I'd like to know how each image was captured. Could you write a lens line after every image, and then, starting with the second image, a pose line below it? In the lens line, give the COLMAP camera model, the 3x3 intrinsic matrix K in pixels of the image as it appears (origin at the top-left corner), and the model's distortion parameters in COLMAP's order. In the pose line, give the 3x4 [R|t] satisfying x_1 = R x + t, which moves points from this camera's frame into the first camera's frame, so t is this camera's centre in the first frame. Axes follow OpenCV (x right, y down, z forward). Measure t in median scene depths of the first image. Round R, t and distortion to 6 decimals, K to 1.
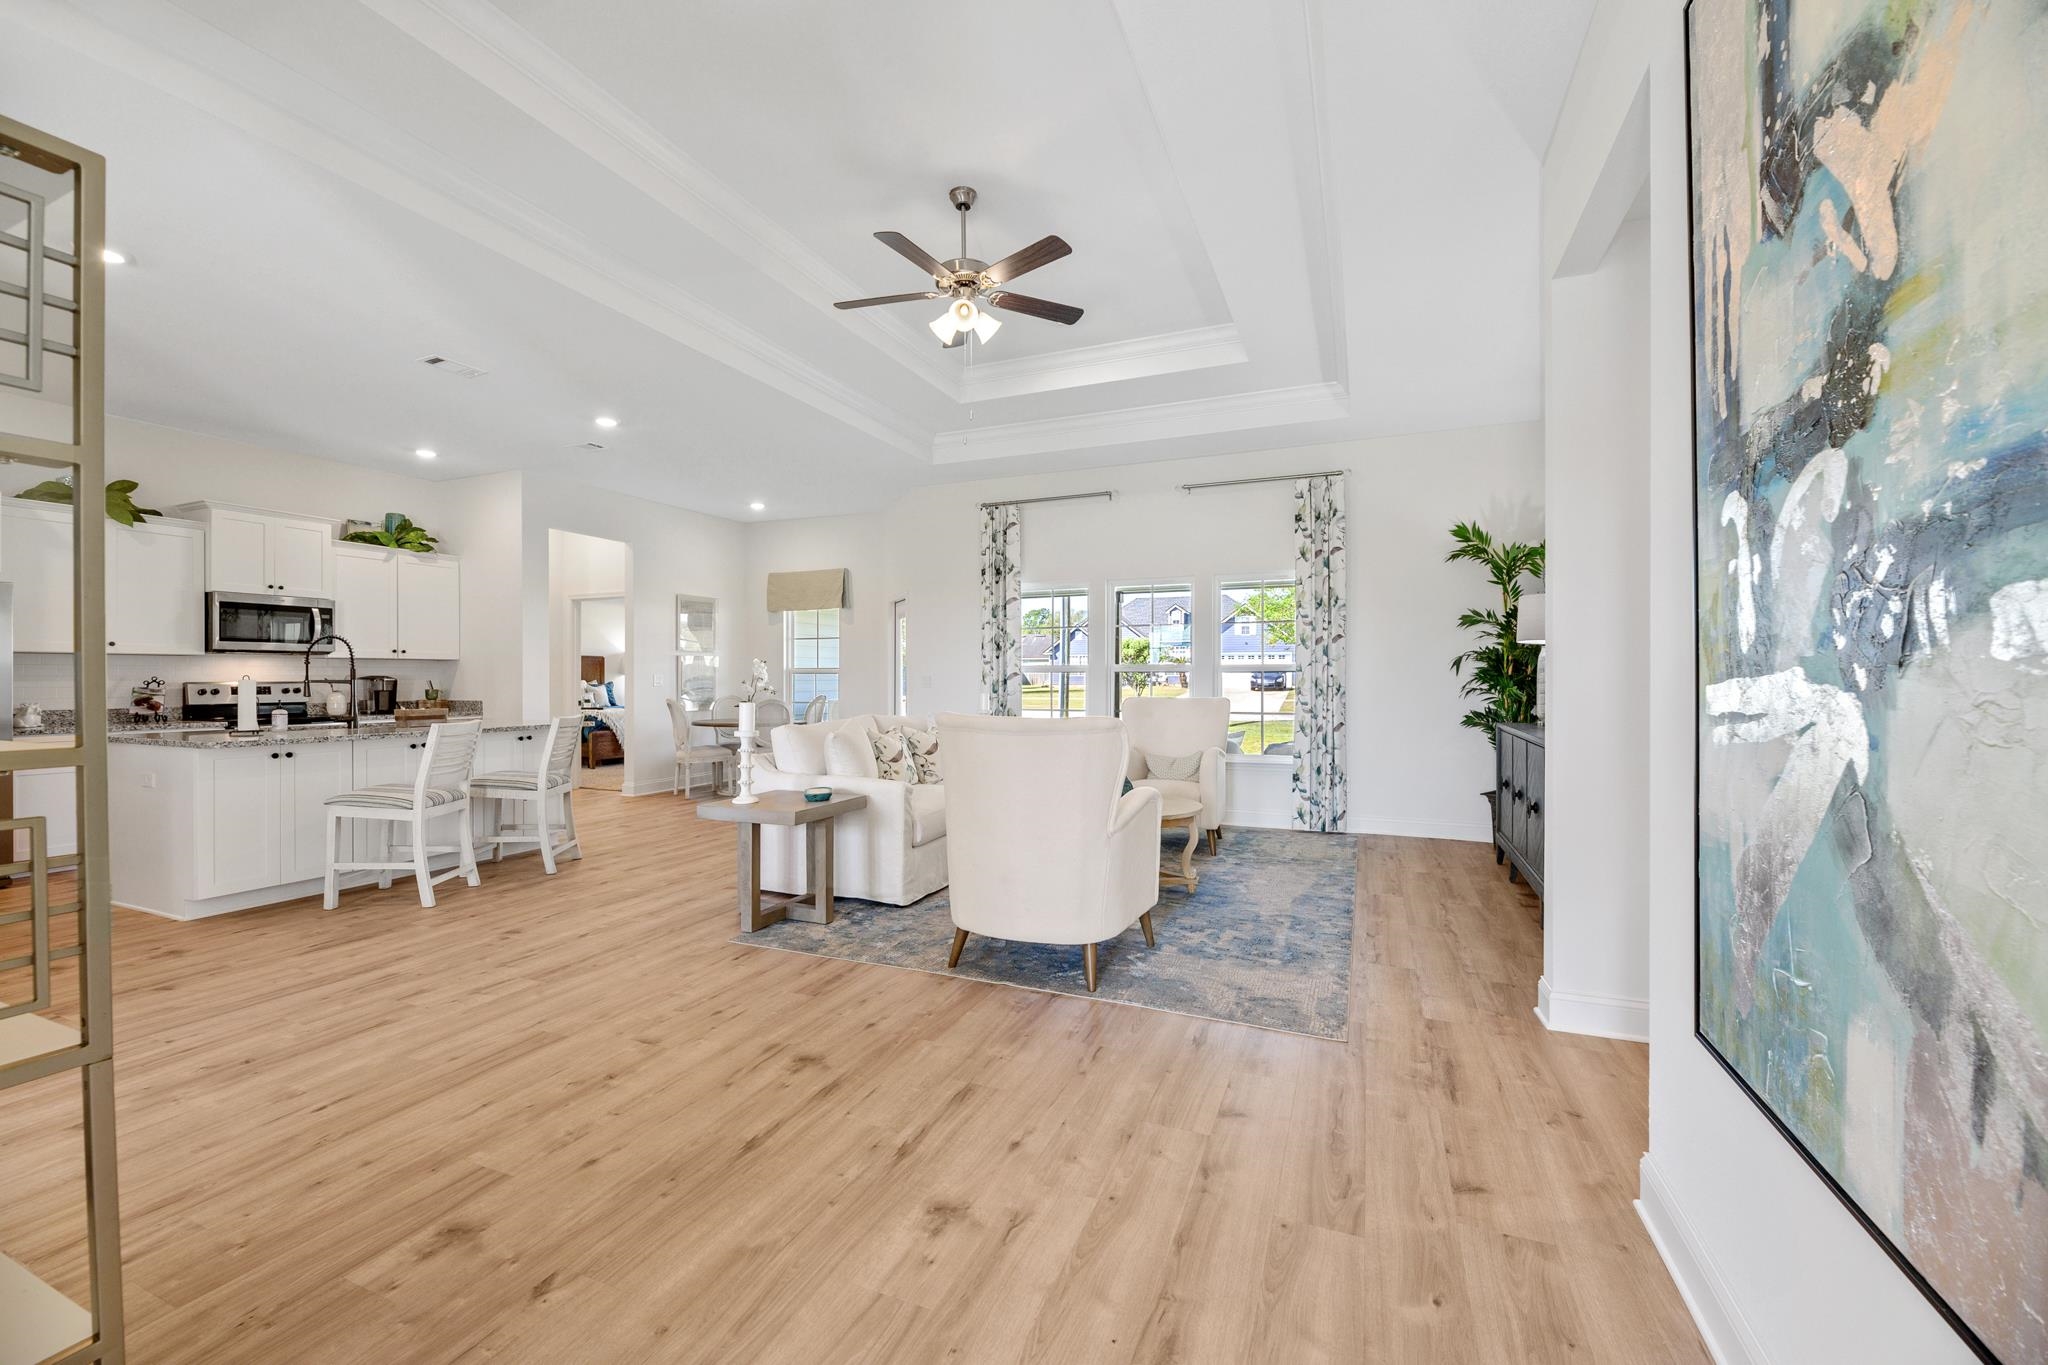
lens RADIAL K [[827.5, 0, 1027.6], [0, 827.5, 677.1], [0, 0, 1]] dist [-0.001983, -0.003268]
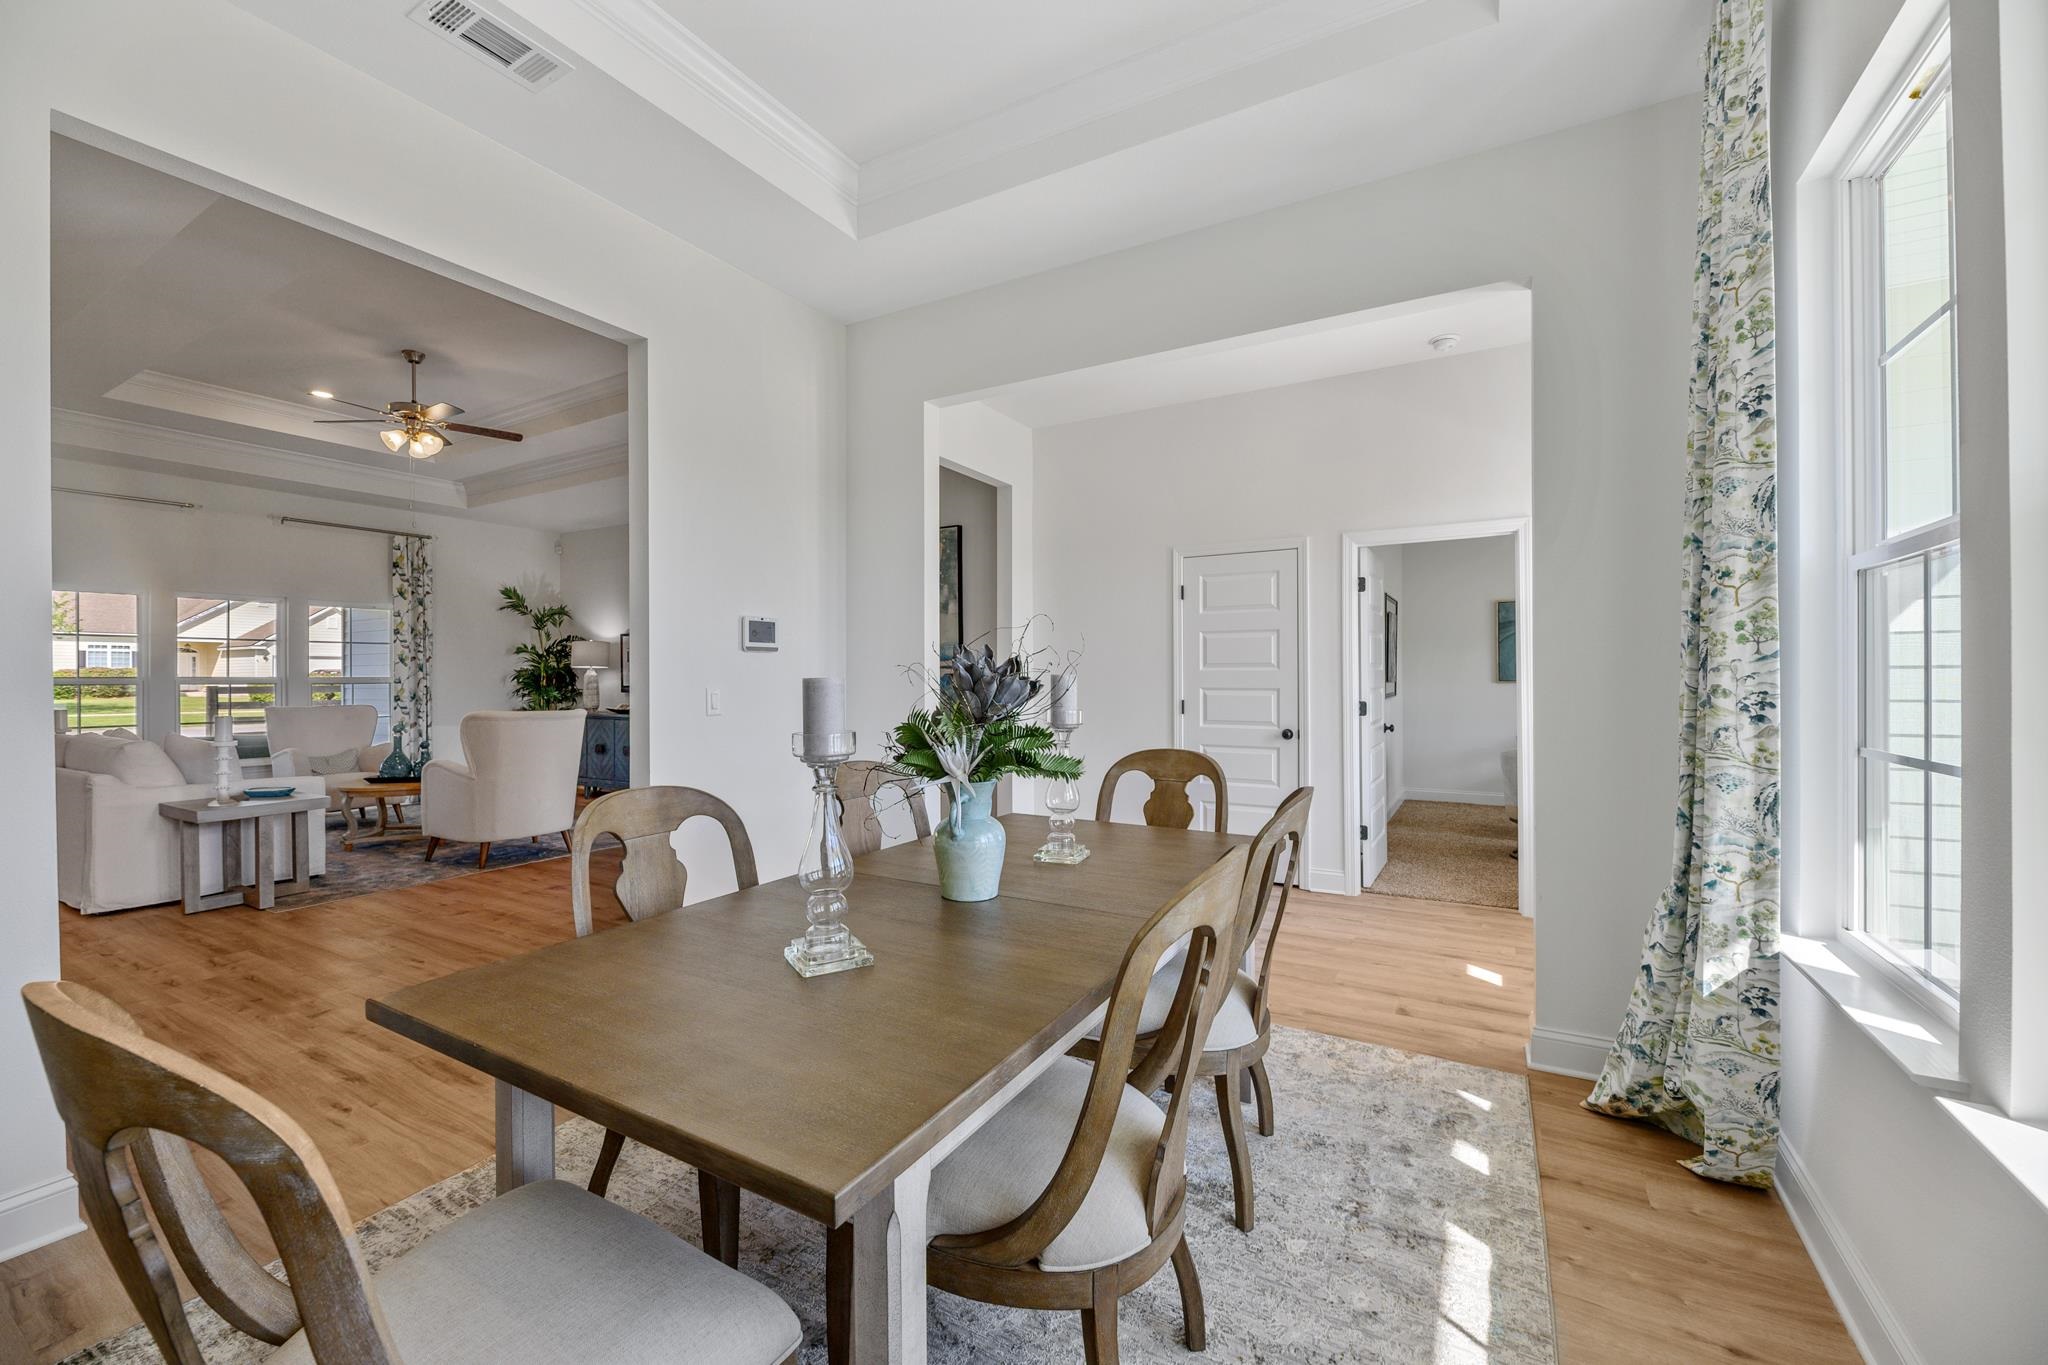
lens RADIAL K [[827.5, 0, 1021.1], [0, 827.5, 677.7], [0, 0, 1]] dist [-0.001983, -0.003268]
pose [[0.120669, 0.001059, 0.992692, -0.896190], [0.004024, 0.999991, -0.001556, -0.009887], [-0.992685, 0.004182, 0.120664, -0.140682]]
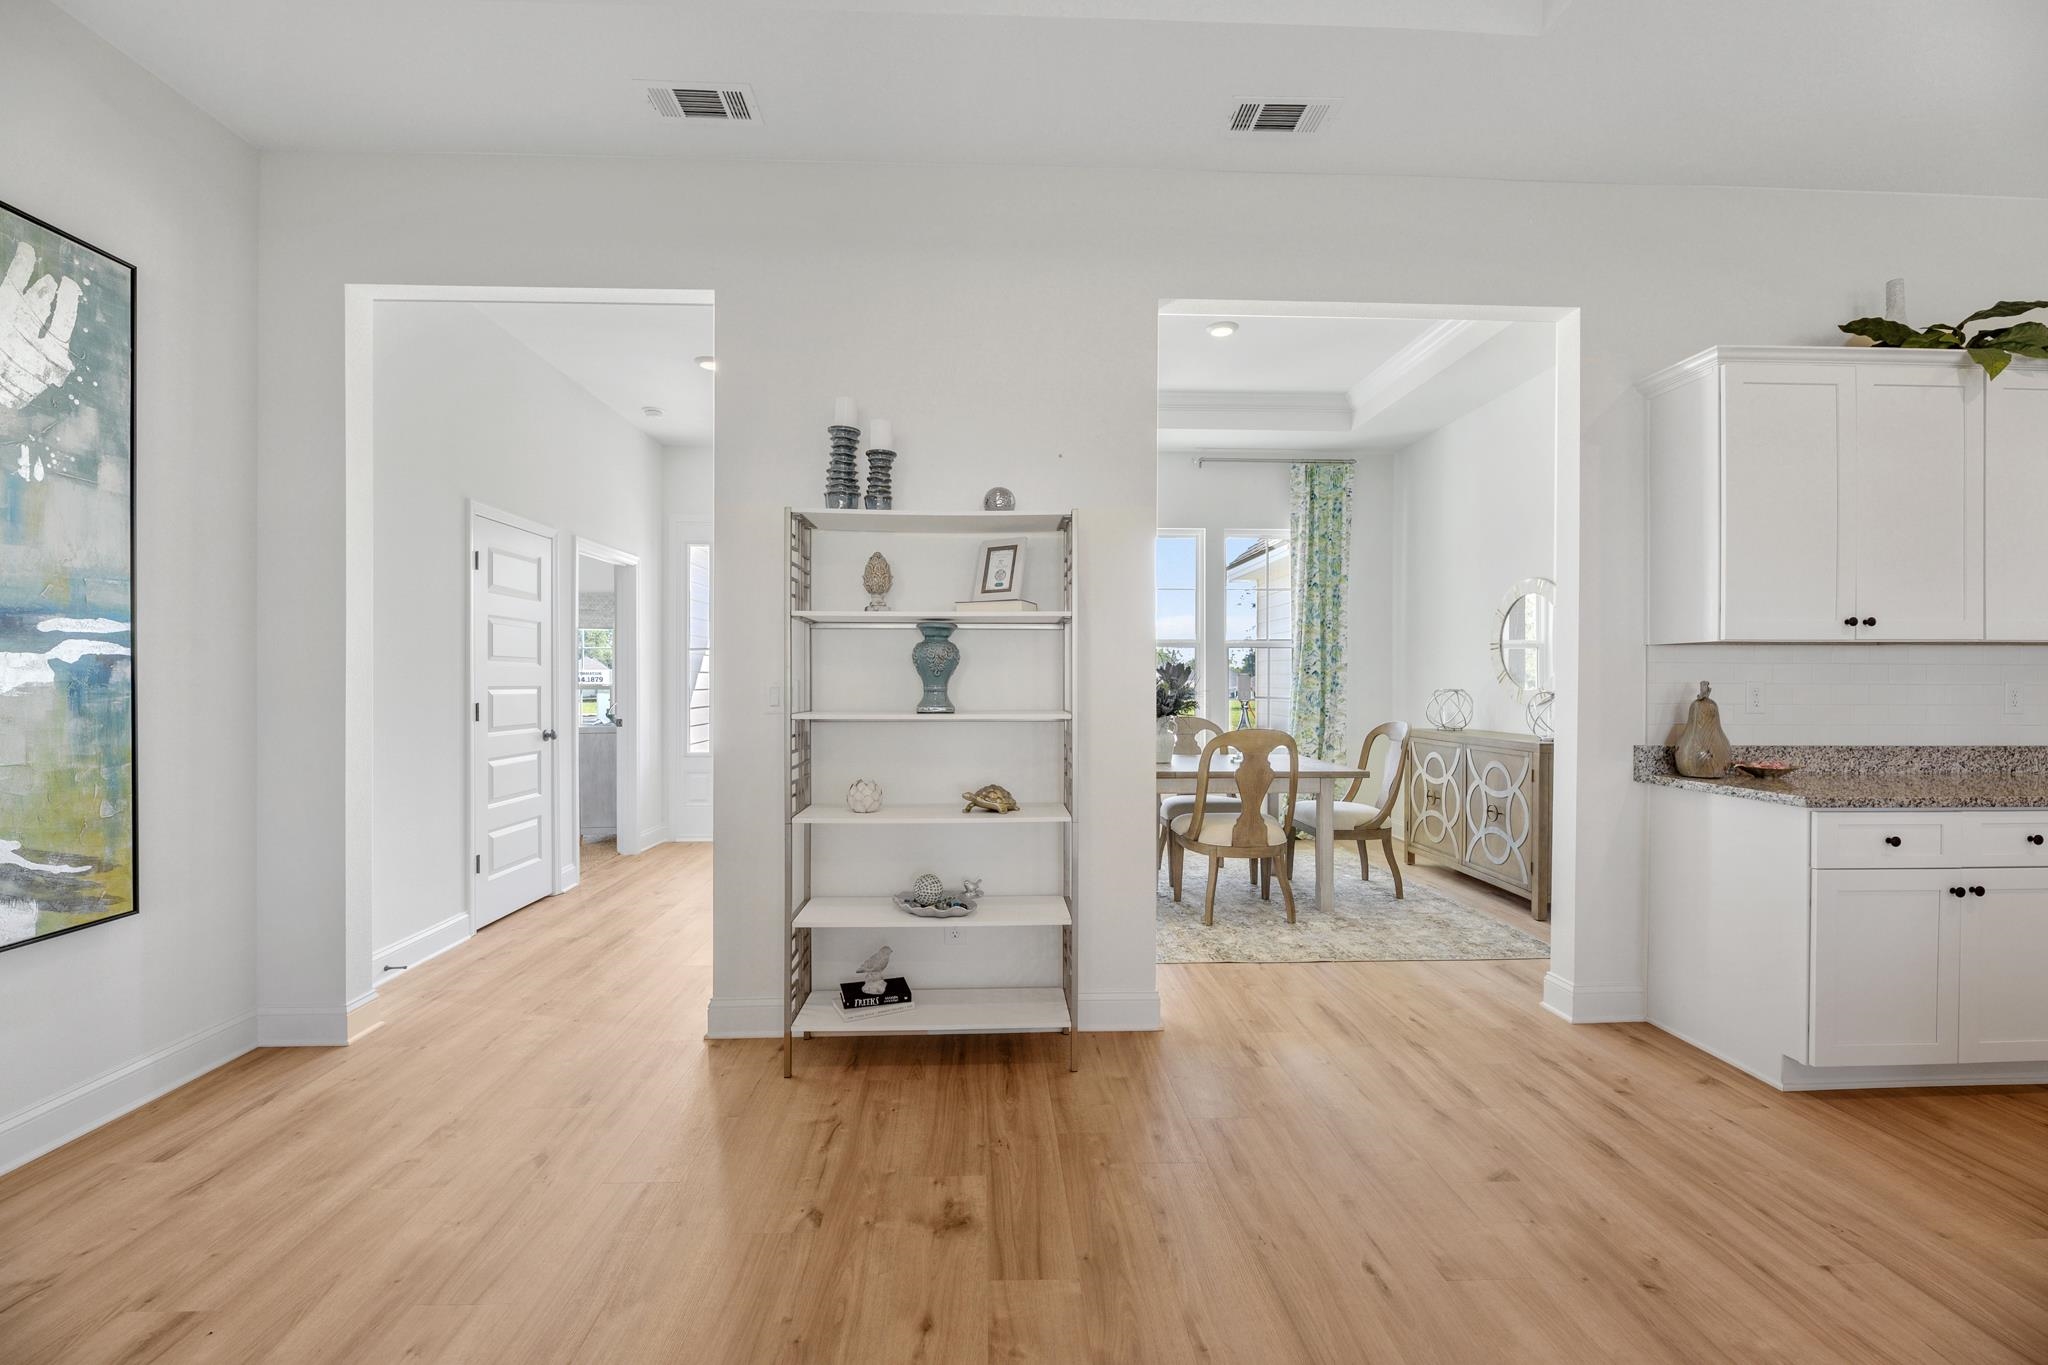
lens RADIAL K [[827.5, 0, 1014.0], [0, 827.5, 683.2], [0, 0, 1]] dist [-0.001983, -0.003268]
pose [[-0.904838, 0.002392, -0.425750, -0.093896], [0.000601, 0.999990, 0.004341, -0.005175], [0.425756, 0.003672, -0.904830, 0.589584]]
